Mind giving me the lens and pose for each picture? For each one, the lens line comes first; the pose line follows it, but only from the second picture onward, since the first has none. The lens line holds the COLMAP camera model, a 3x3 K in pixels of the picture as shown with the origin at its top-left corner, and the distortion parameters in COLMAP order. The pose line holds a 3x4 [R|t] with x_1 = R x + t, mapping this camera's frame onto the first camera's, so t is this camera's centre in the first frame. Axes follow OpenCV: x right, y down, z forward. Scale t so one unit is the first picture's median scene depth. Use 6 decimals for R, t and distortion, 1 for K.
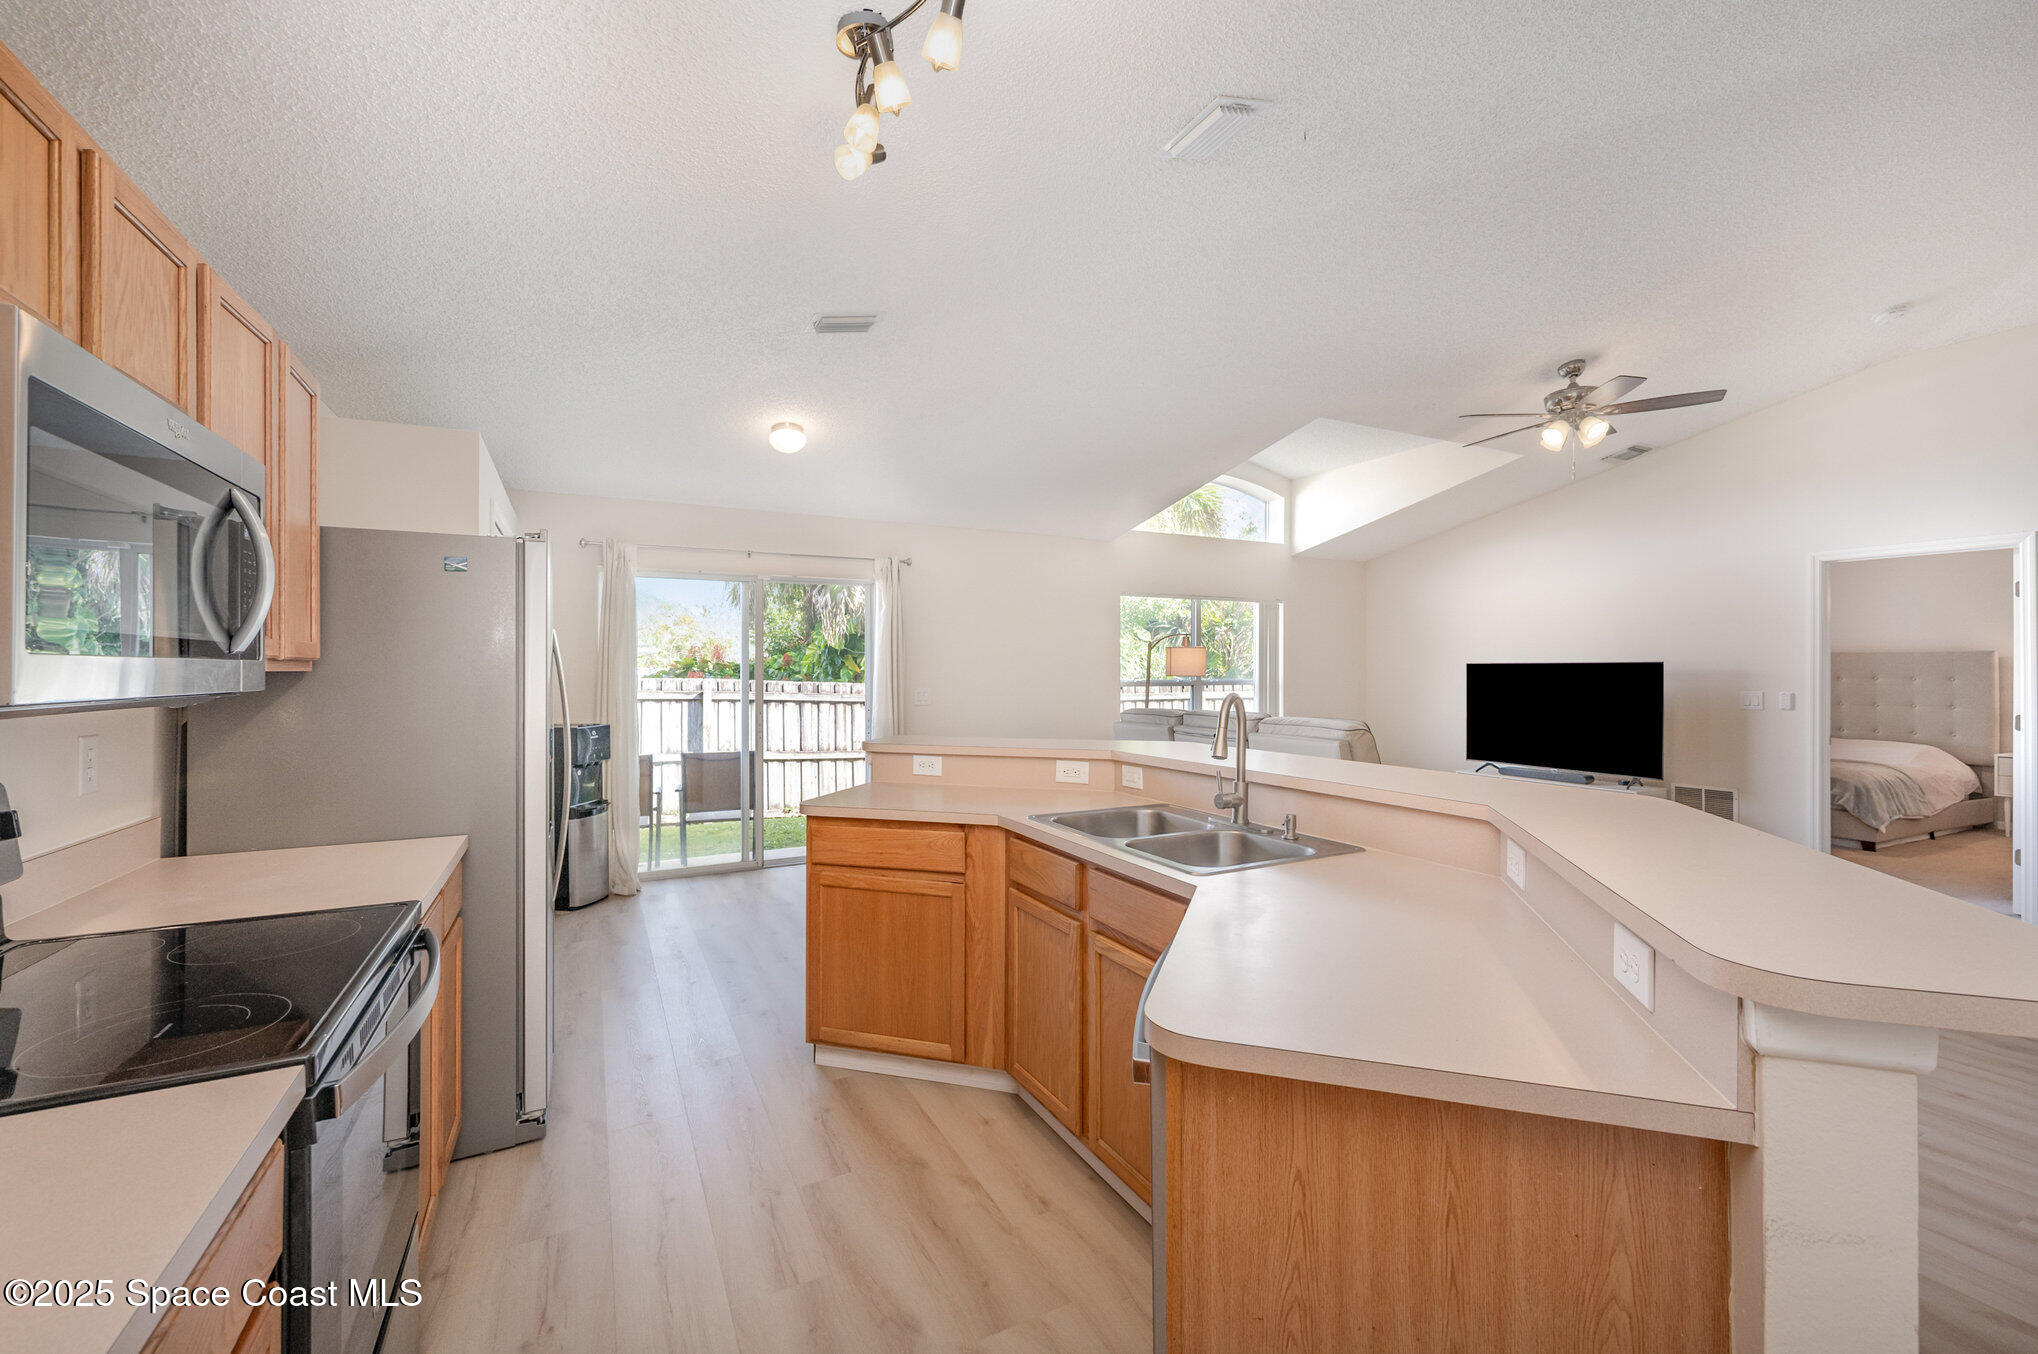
lens RADIAL K [[832.4, 0, 1019.5], [0, 832.4, 671.3], [0, 0, 1]] dist [-0.000698, 0.000292]
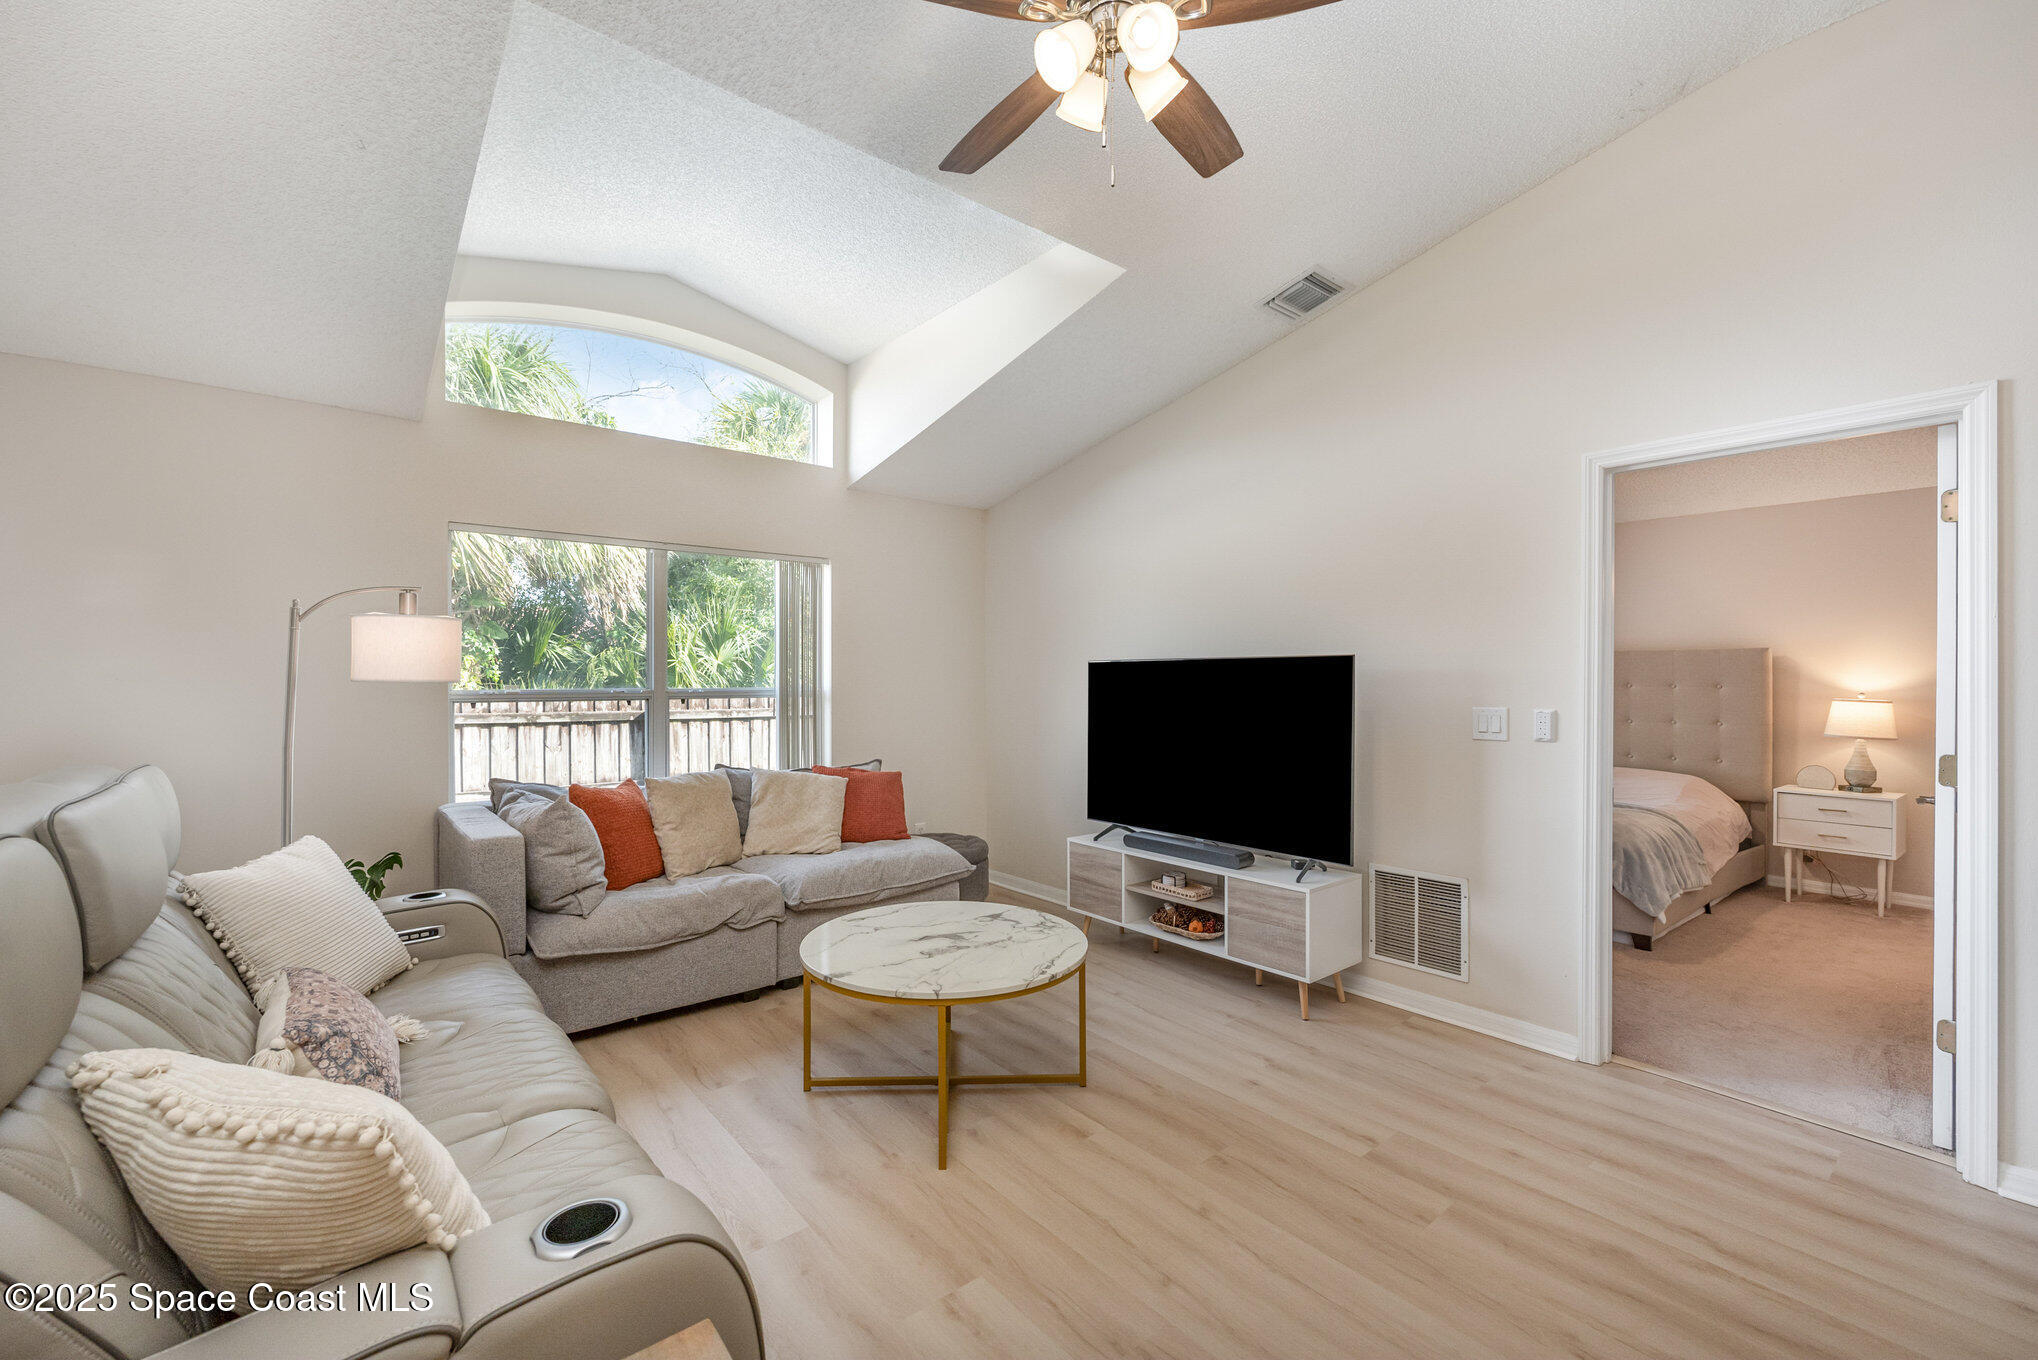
lens RADIAL K [[832.4, 0, 1018.1], [0, 832.4, 689.9], [0, 0, 1]] dist [-0.000698, 0.000292]
pose [[0.977681, -0.002154, 0.210083, 0.382114], [-0.000122, 0.999941, 0.010823, 0.005248], [-0.210094, -0.010608, 0.977624, 0.439238]]
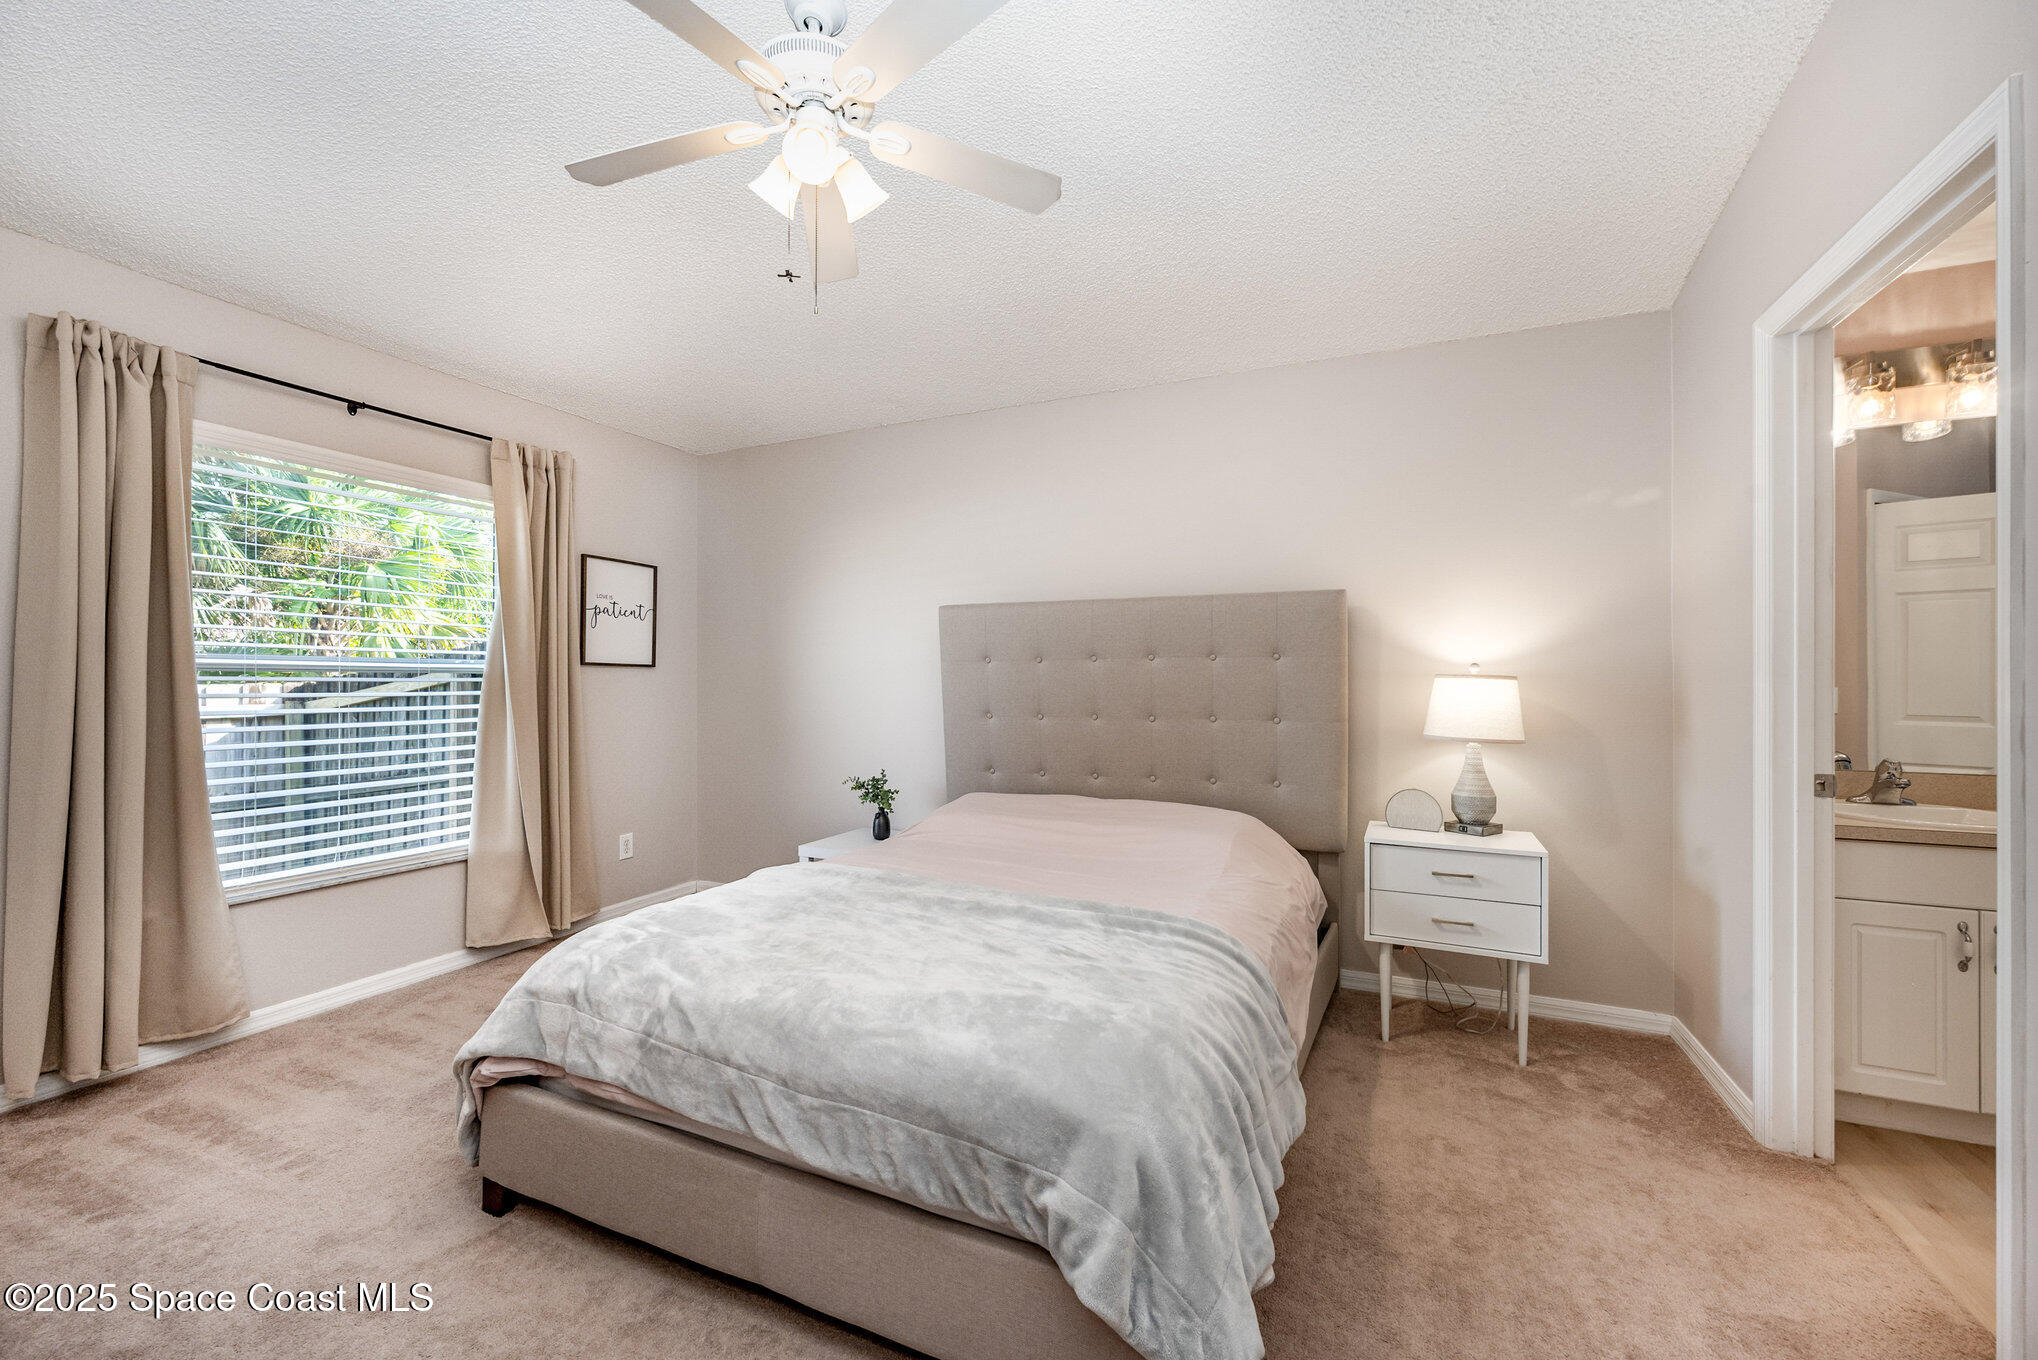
lens RADIAL K [[807.1, 0, 1013.6], [0, 807.1, 669.4], [0, 0, 1]] dist [-0.000710, 0.000248]
pose [[0.780746, -0.001095, 0.624848, 0.822011], [-0.000867, 0.999996, 0.002835, 0.017812], [-0.624848, -0.002755, 0.780742, 0.828609]]
